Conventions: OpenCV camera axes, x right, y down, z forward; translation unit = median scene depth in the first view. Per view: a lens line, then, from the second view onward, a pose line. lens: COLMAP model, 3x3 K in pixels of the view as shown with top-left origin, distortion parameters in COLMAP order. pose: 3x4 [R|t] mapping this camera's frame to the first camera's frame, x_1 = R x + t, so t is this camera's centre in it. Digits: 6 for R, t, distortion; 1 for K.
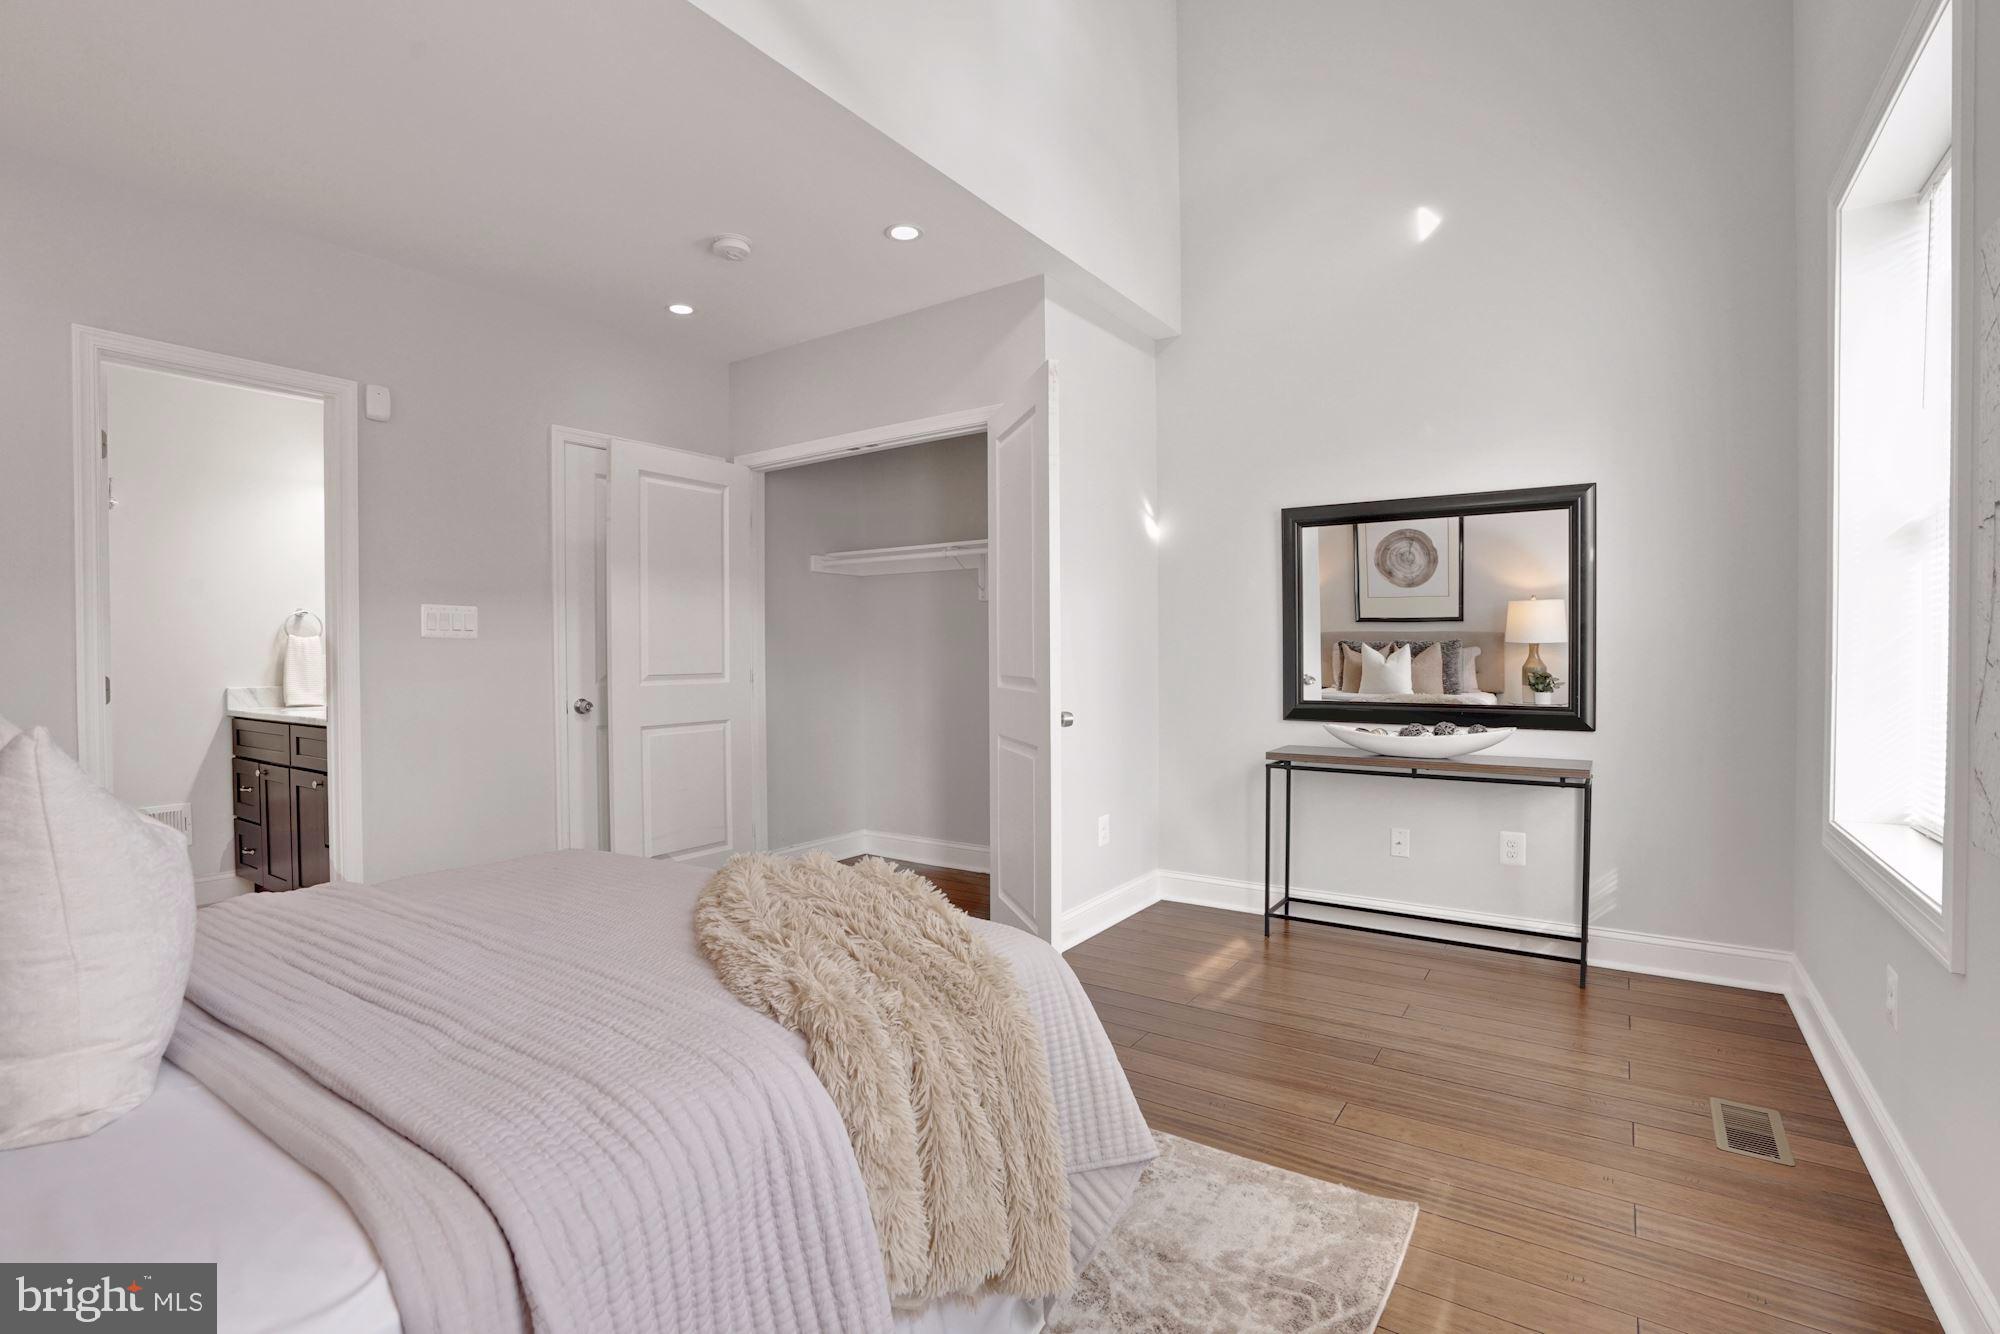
lens RADIAL K [[895.2, 0, 1000.0], [0, 895.2, 667.0], [0, 0, 1]] dist [-0.067090, 0.000086]
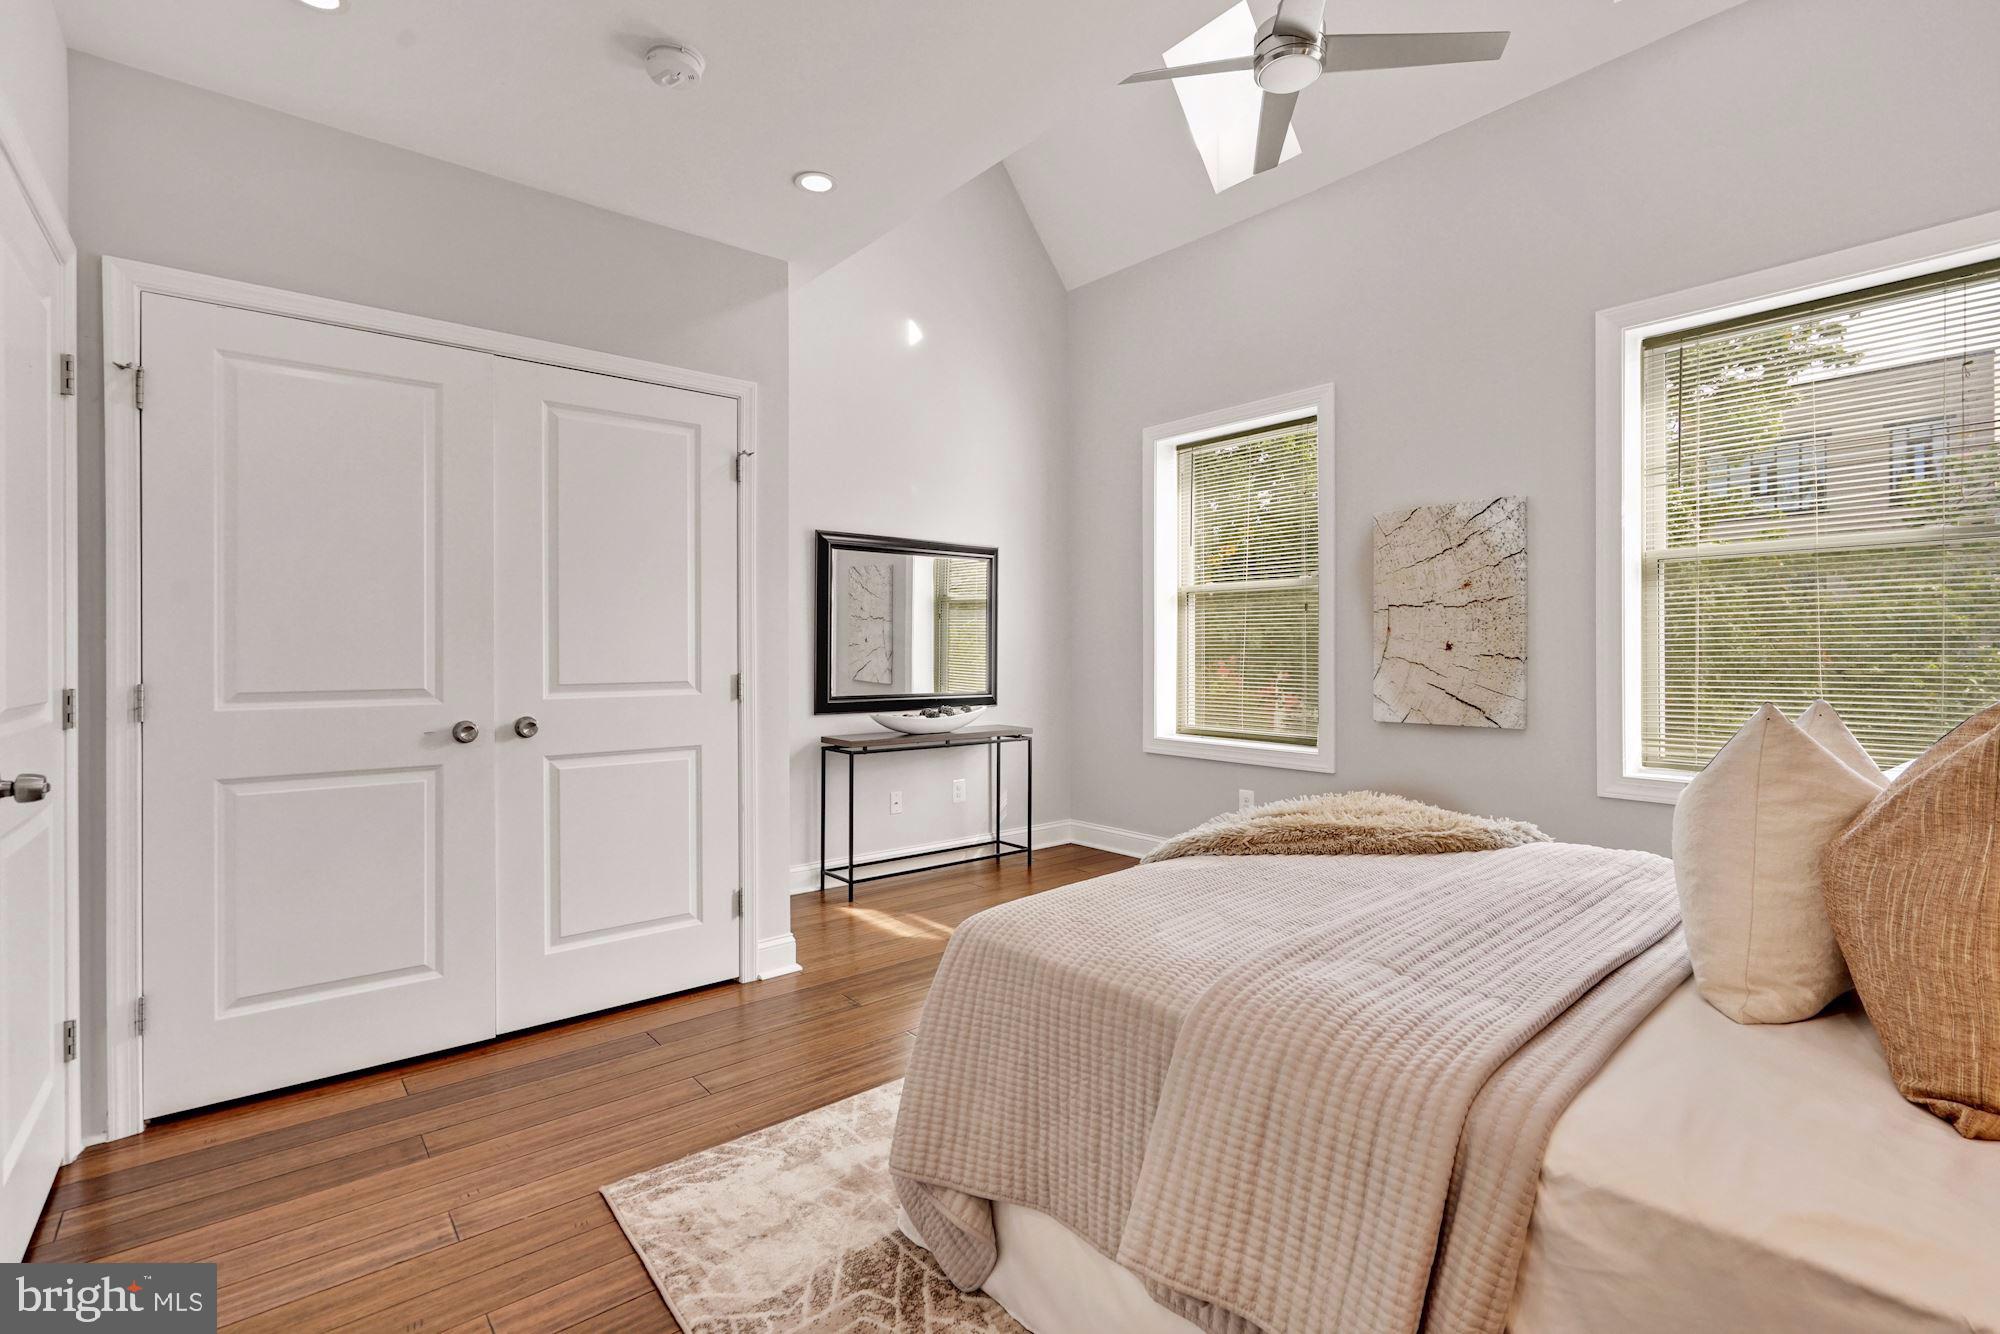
lens RADIAL K [[897.2, 0, 1000.1], [0, 897.2, 644.8], [0, 0, 1]] dist [-0.000528, 0.000019]
pose [[0.270764, 0.010642, 0.962587, -0.807653], [0.011261, 0.999835, -0.014221, -0.012320], [-0.962580, 0.014690, 0.270600, 0.508958]]
